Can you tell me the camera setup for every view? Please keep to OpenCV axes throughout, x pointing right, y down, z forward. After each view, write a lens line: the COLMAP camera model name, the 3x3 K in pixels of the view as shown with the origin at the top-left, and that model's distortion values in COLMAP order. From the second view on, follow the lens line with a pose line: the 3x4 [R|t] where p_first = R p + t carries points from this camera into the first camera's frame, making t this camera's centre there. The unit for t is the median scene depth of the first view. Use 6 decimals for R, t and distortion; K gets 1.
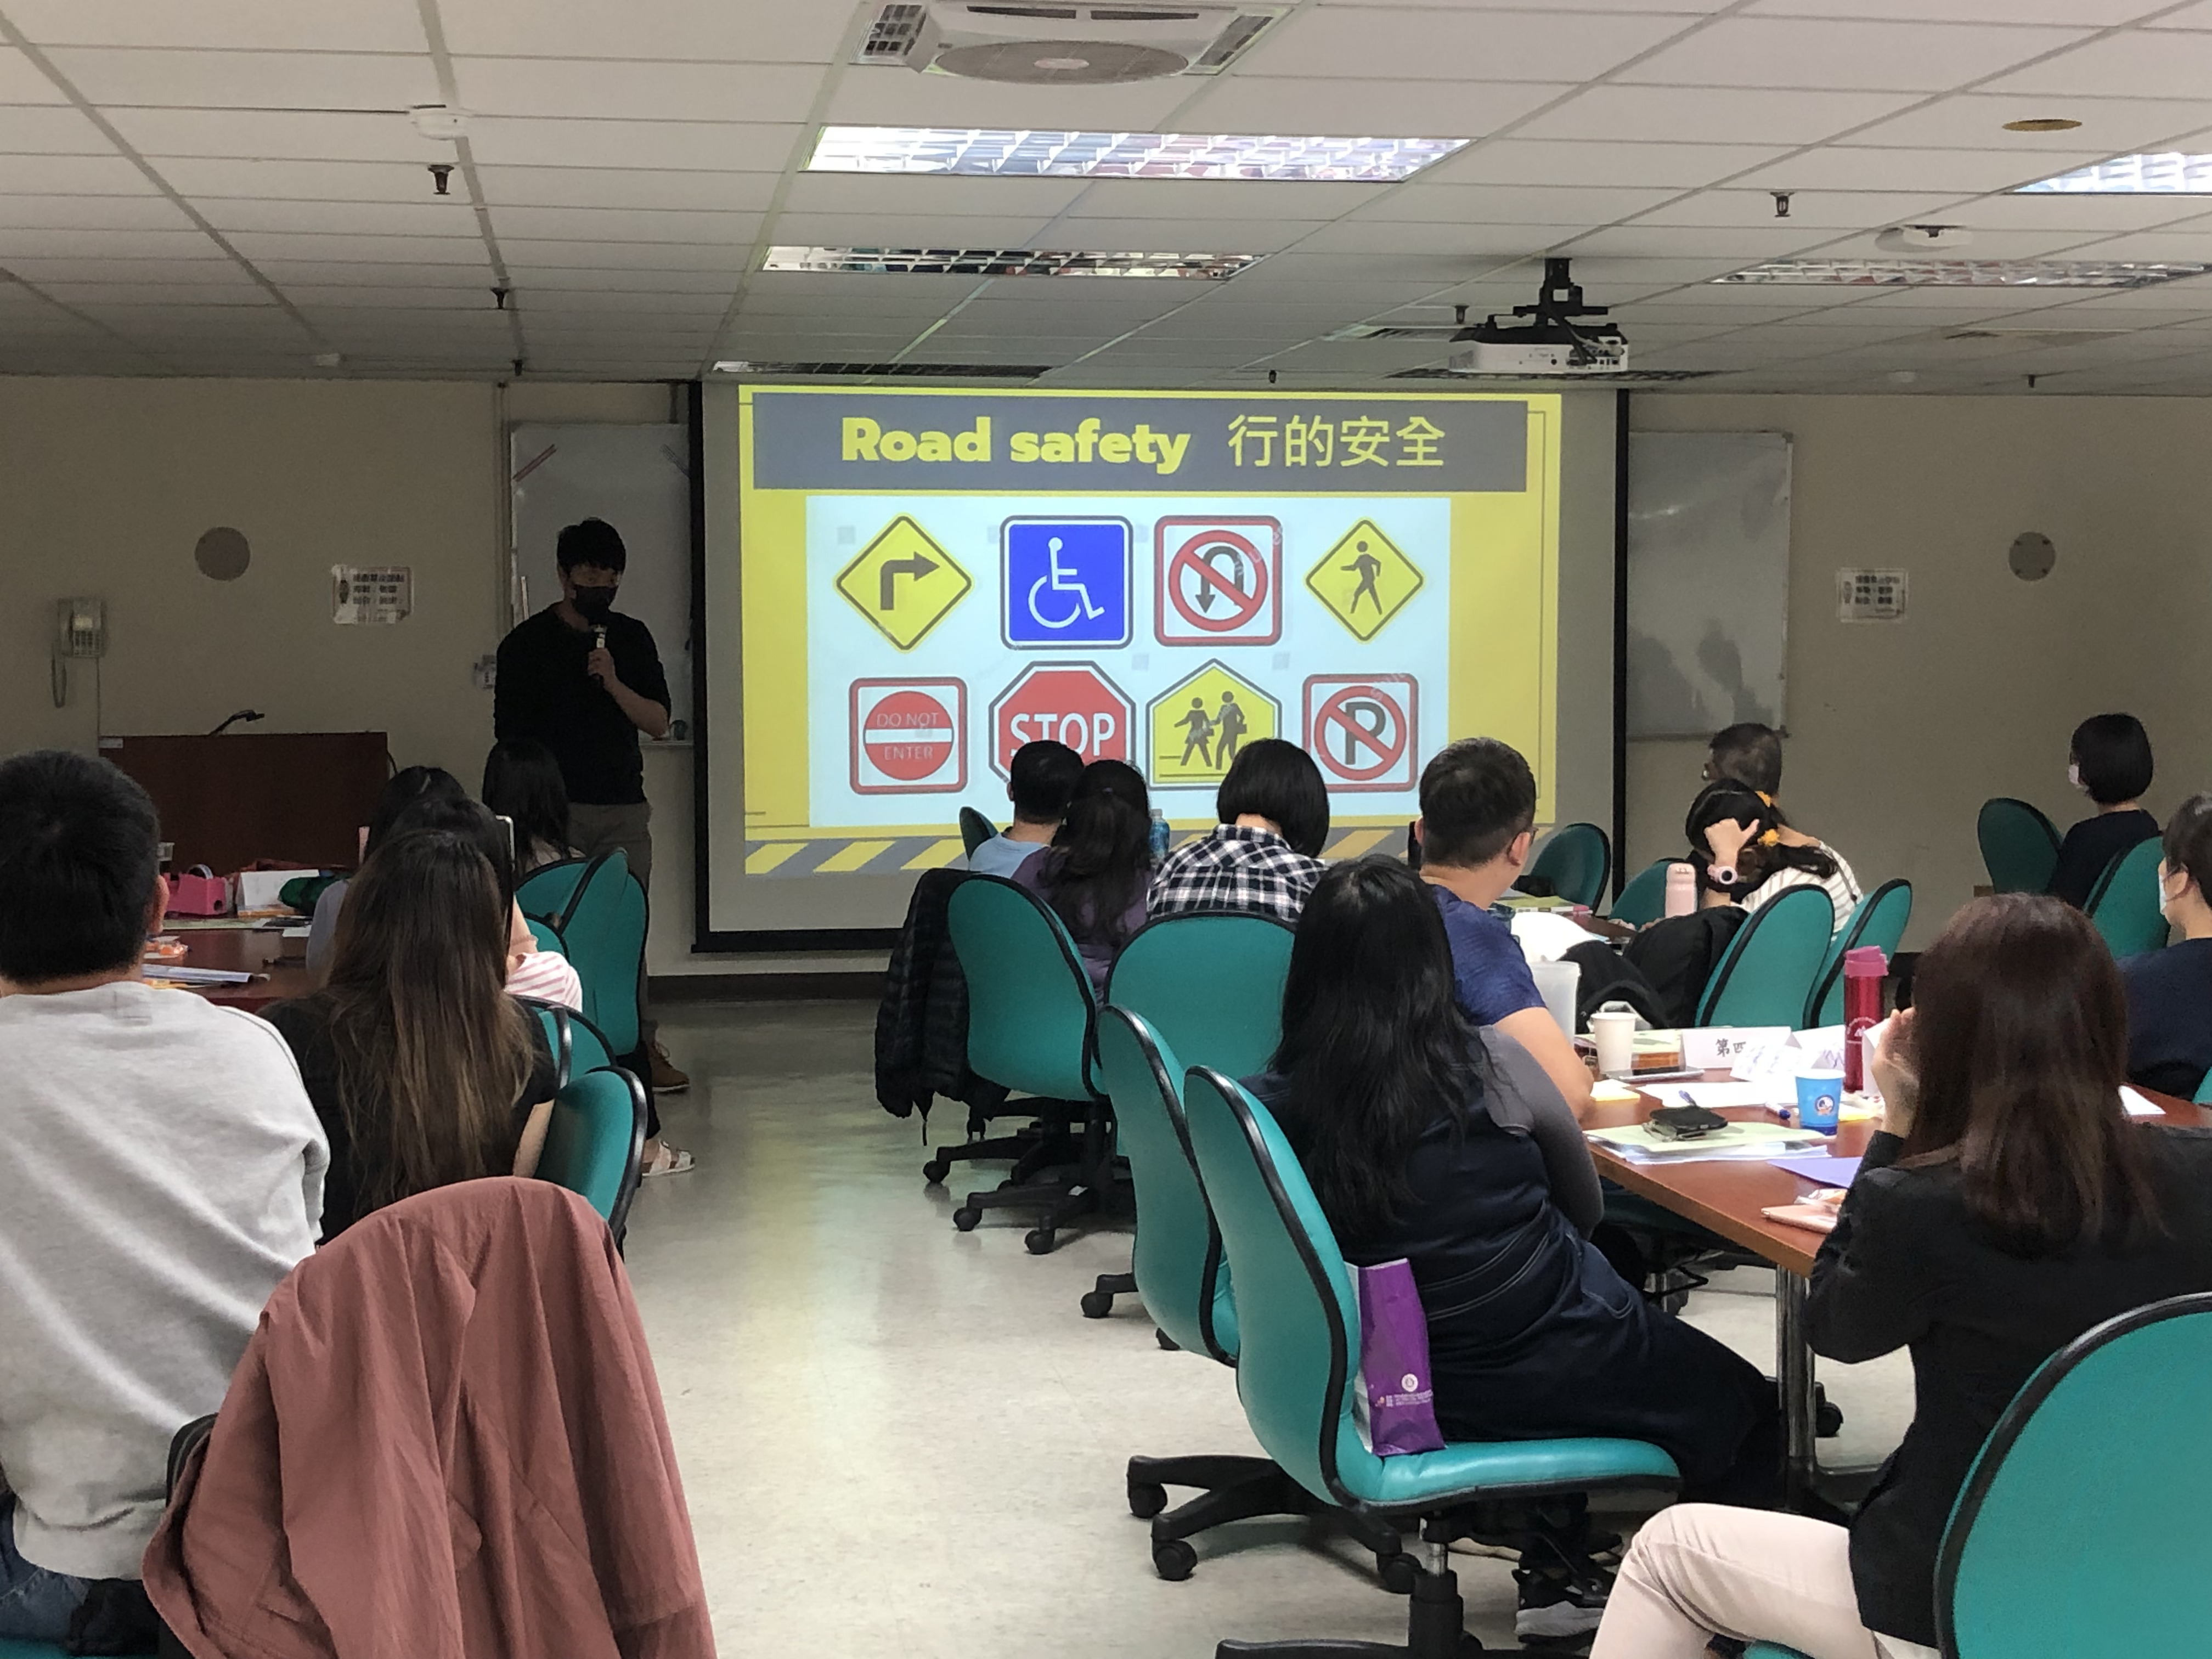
lens RADIAL K [[3324.3, 0, 1135.5], [0, 3324.3, 819.8], [0, 0, 1]] dist [0.158654, -0.577075]
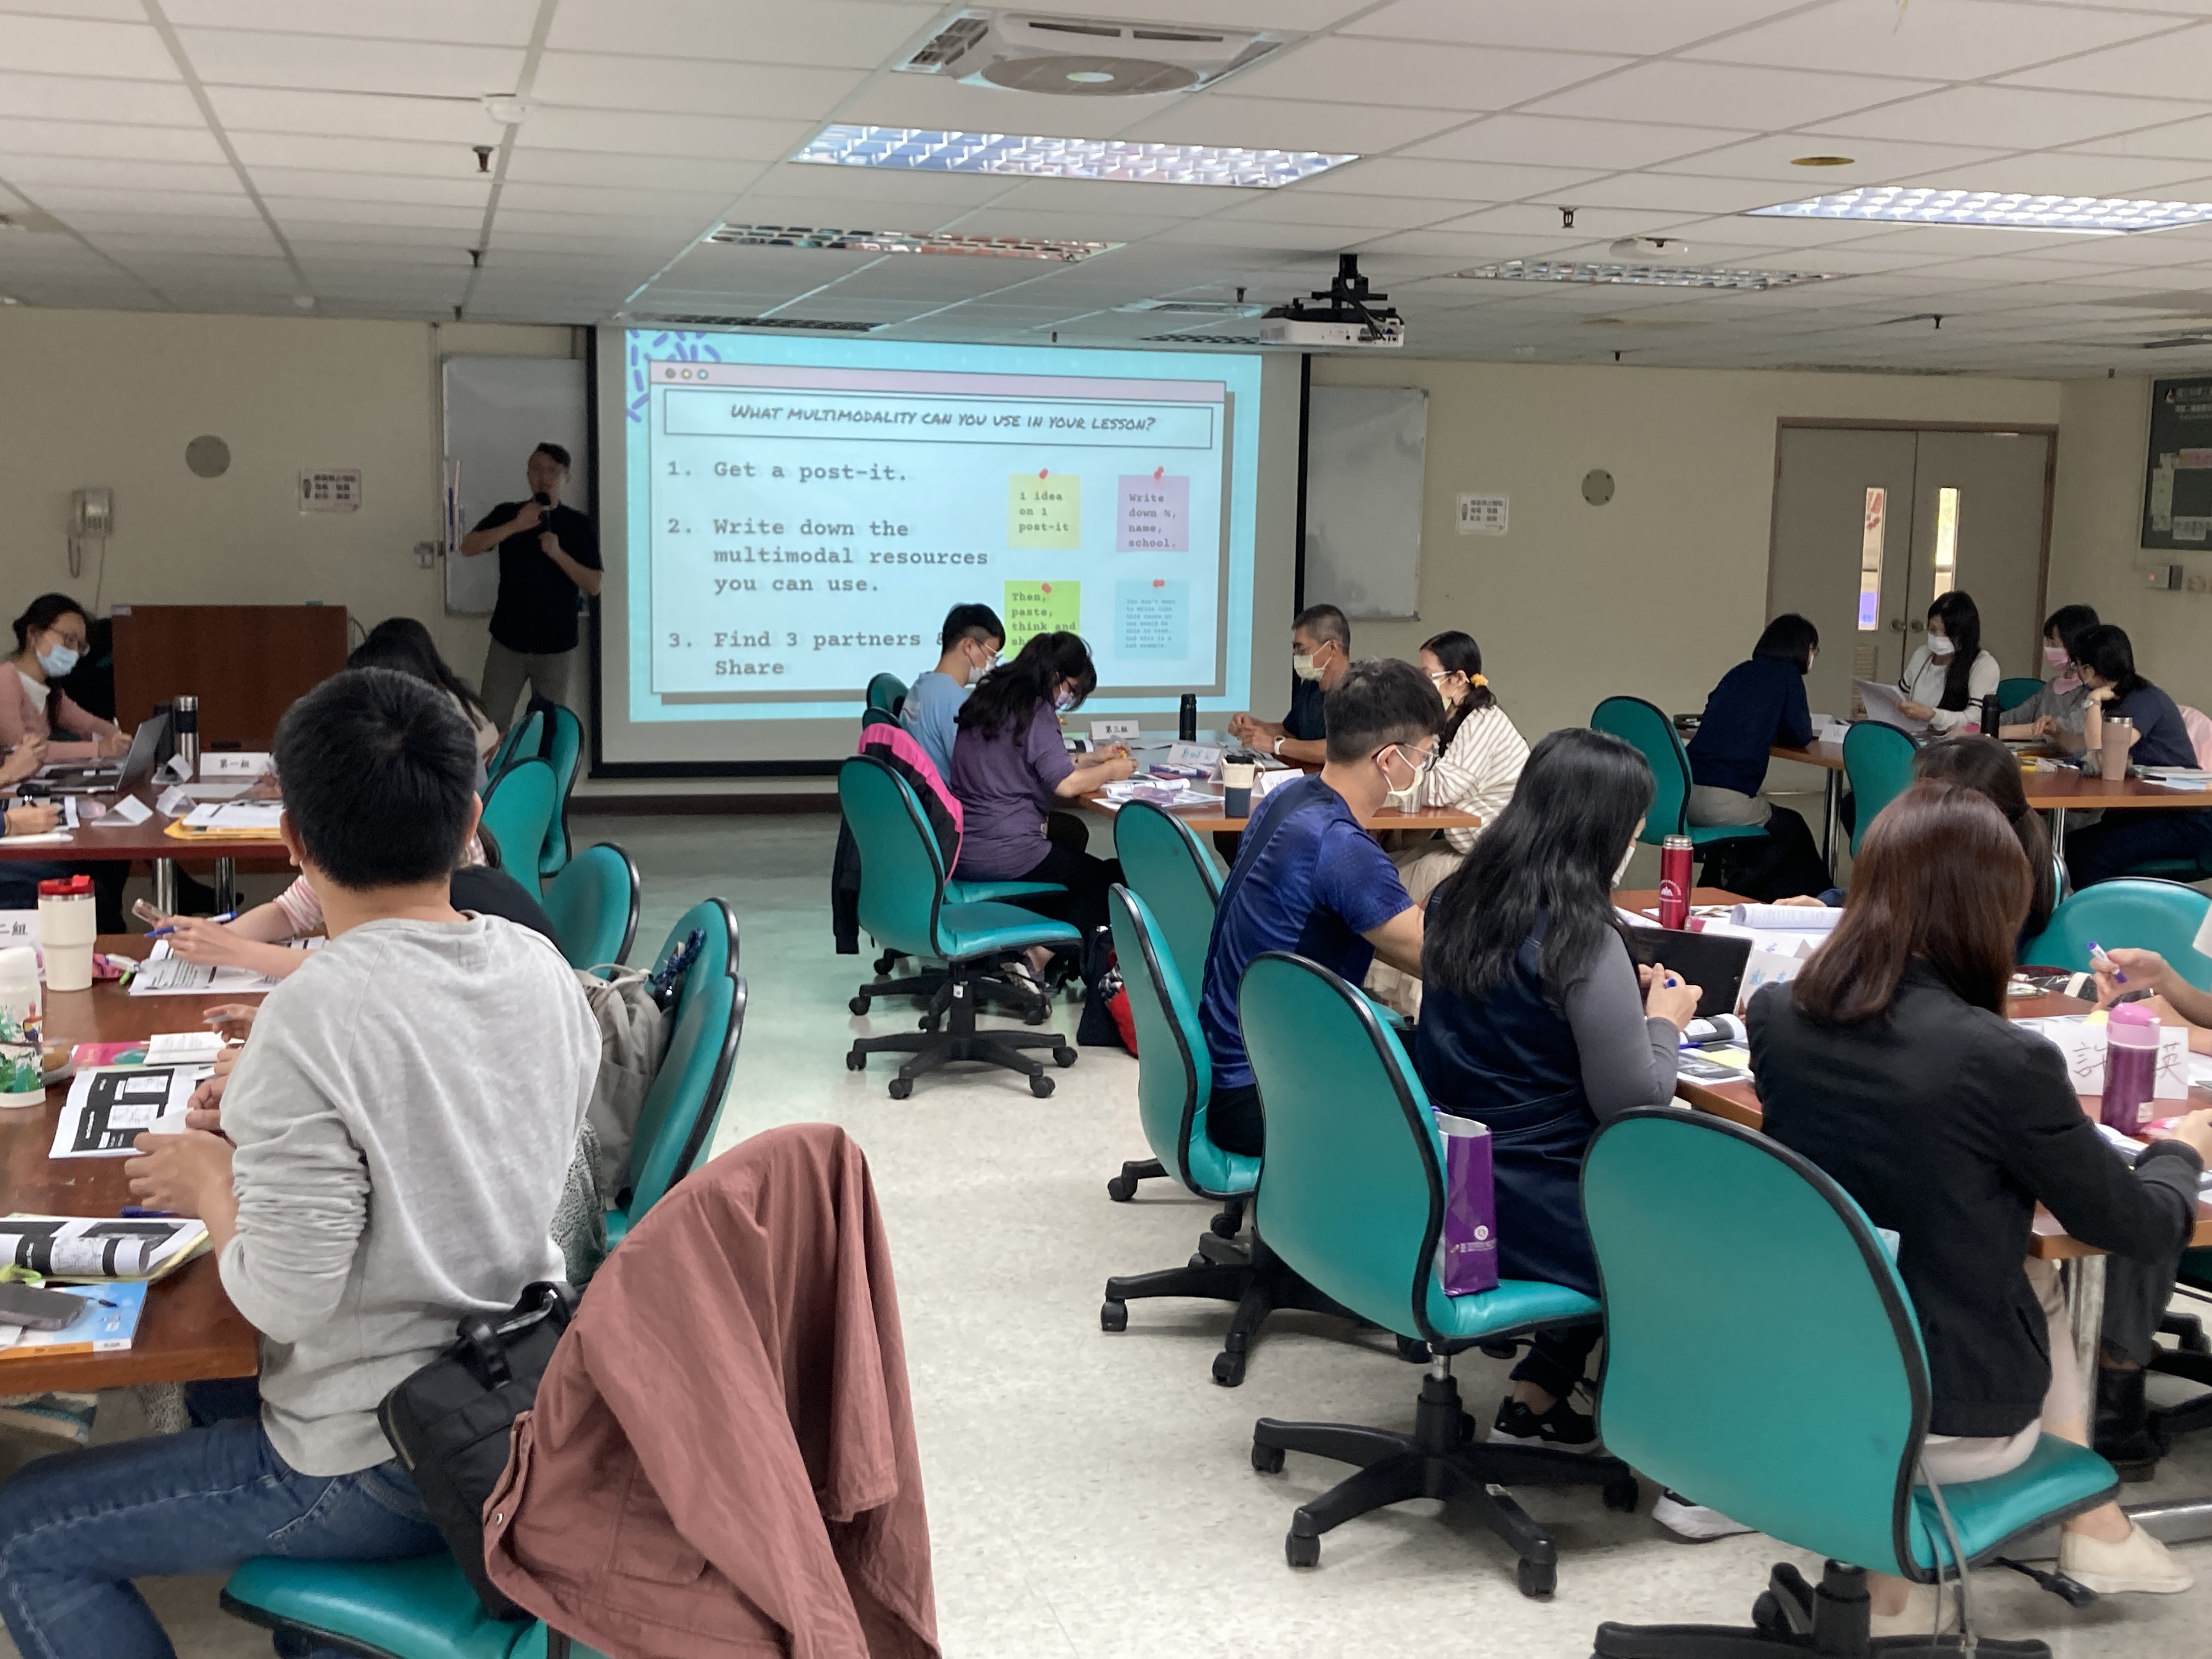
lens RADIAL K [[2398.8, 0, 1092.6], [0, 2398.8, 789.9], [0, 0, 1]] dist [0.099676, -0.305023]
pose [[0.993558, 0.006204, 0.113155, -0.078774], [-0.012729, 0.998291, 0.057027, -0.018783], [-0.112608, -0.058100, 0.991939, 0.107823]]
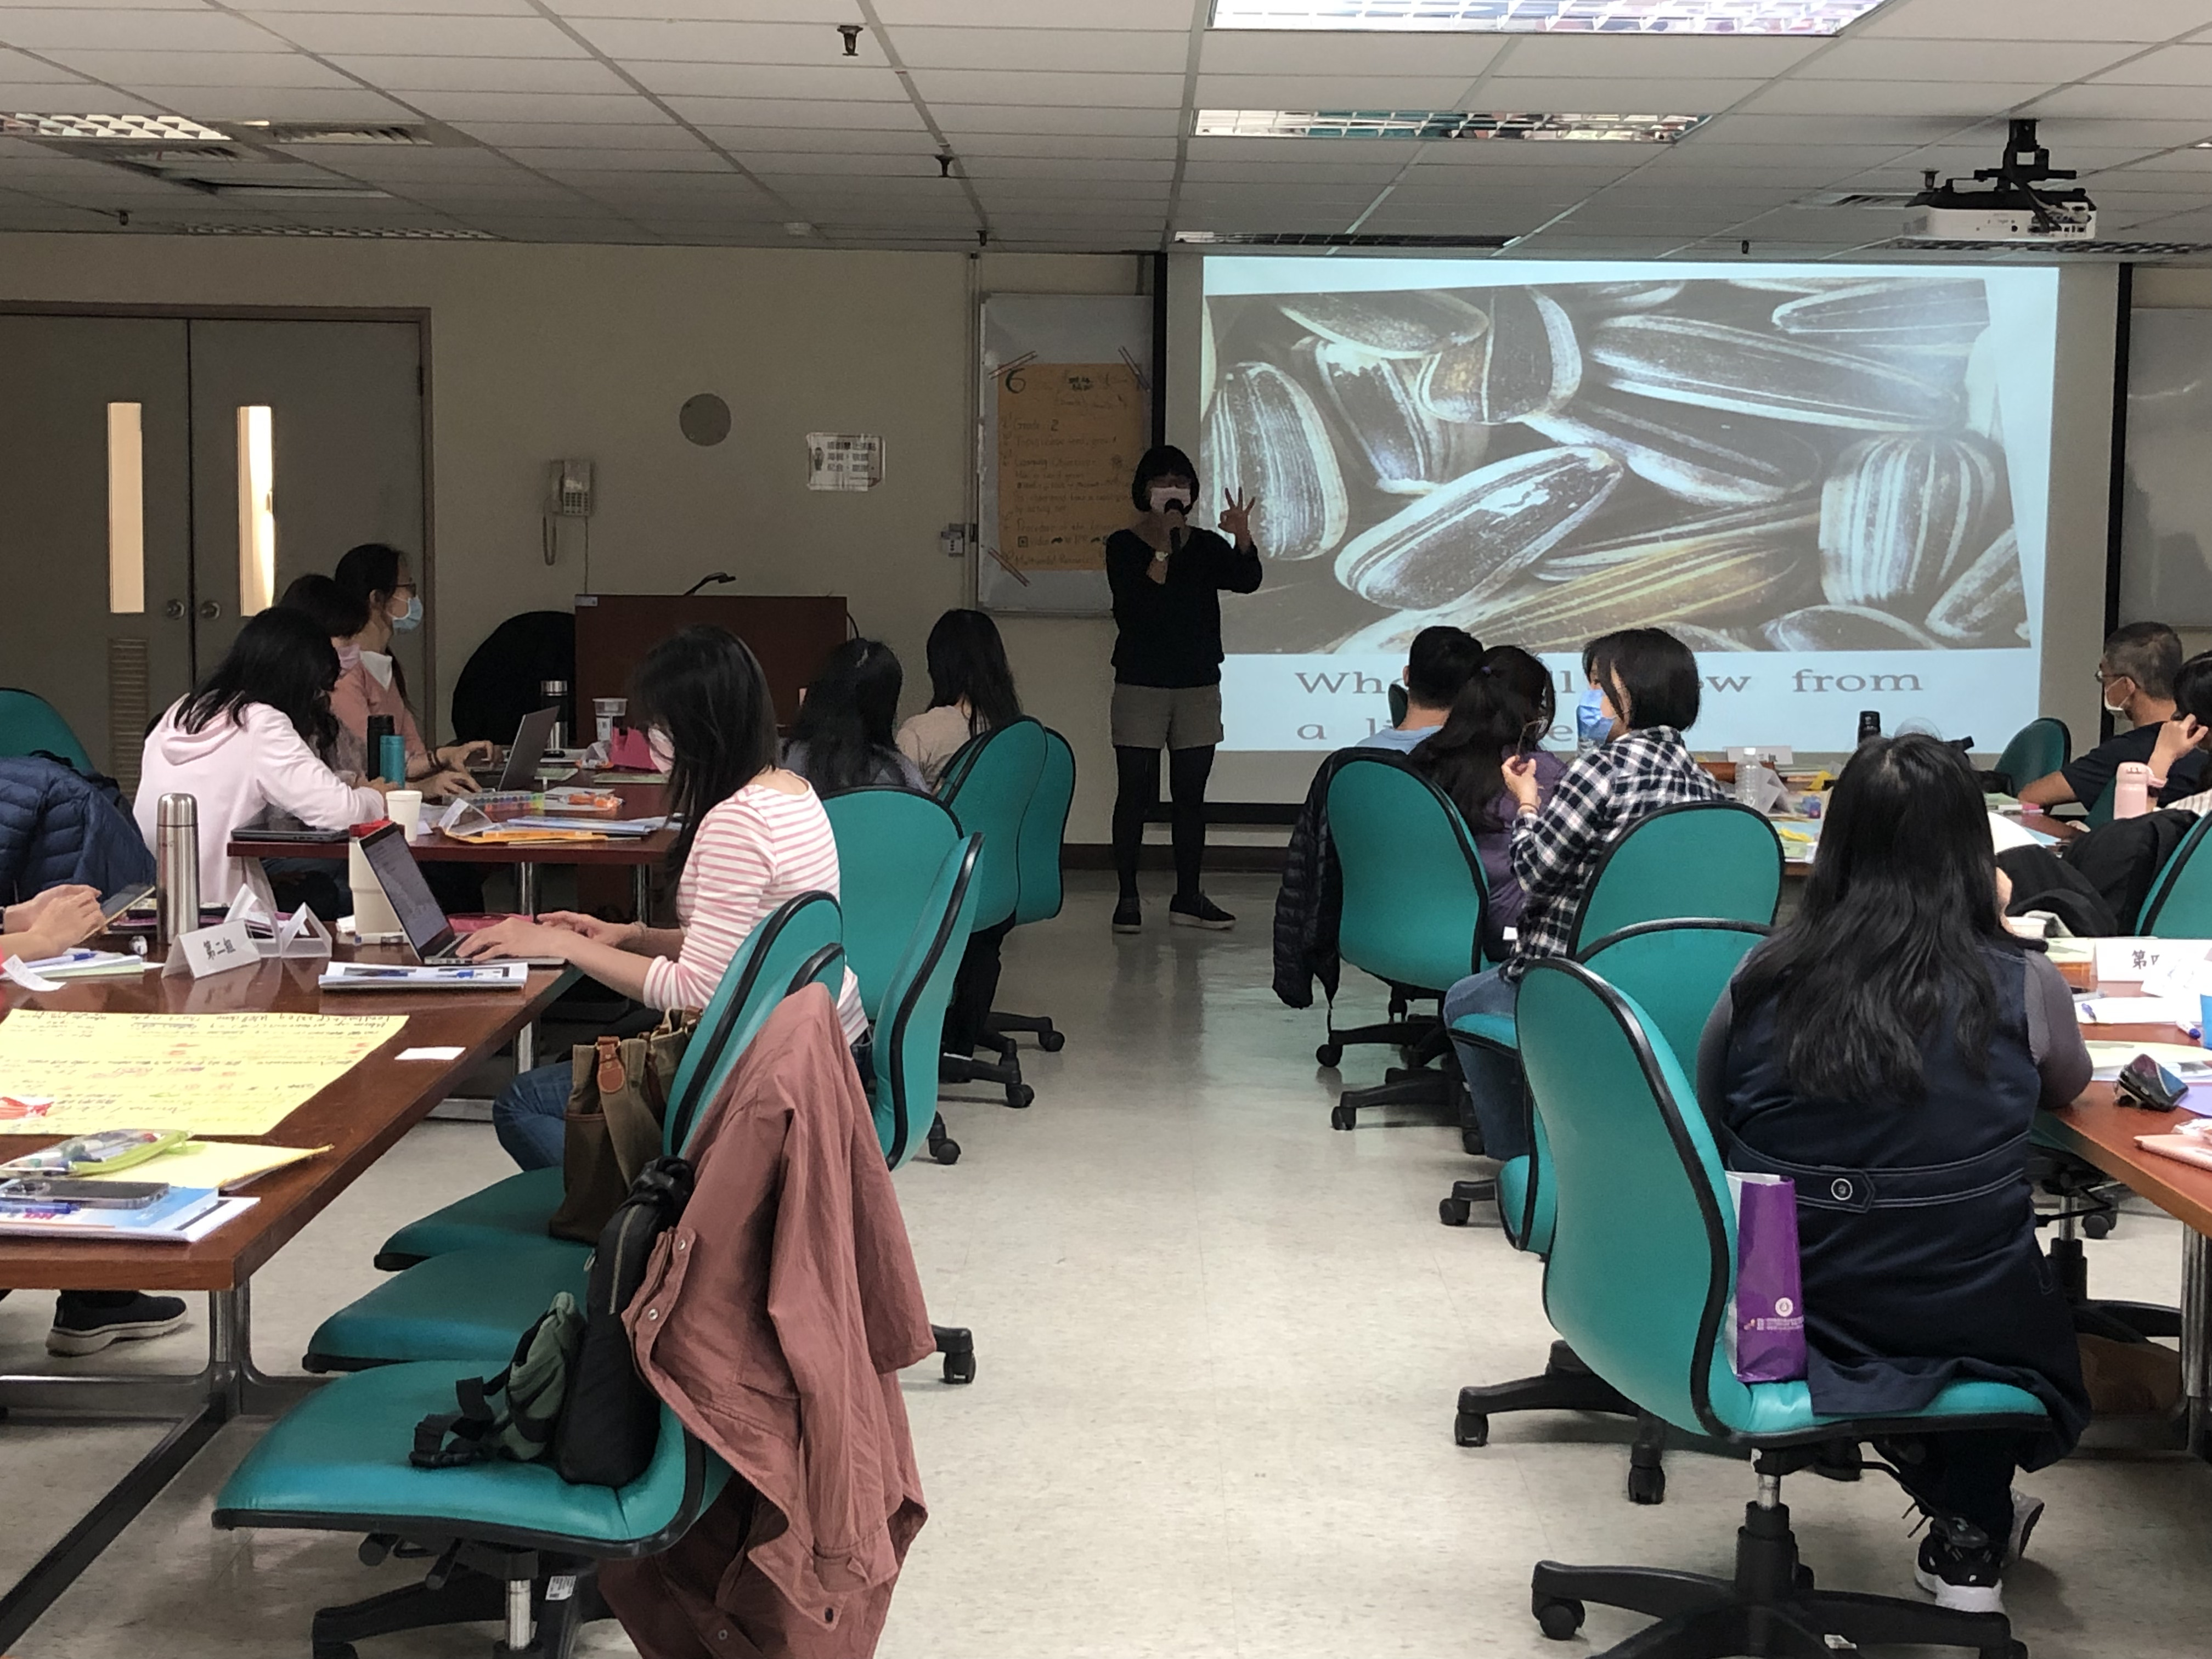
lens RADIAL K [[3282.9, 0, 1136.5], [0, 3282.9, 771.9], [0, 0, 1]] dist [0.184128, -0.839701]
pose [[0.987537, 0.029682, -0.154564, 0.031781], [-0.026100, 0.999343, 0.025153, -0.000236], [0.155209, -0.020806, 0.987663, 0.031473]]
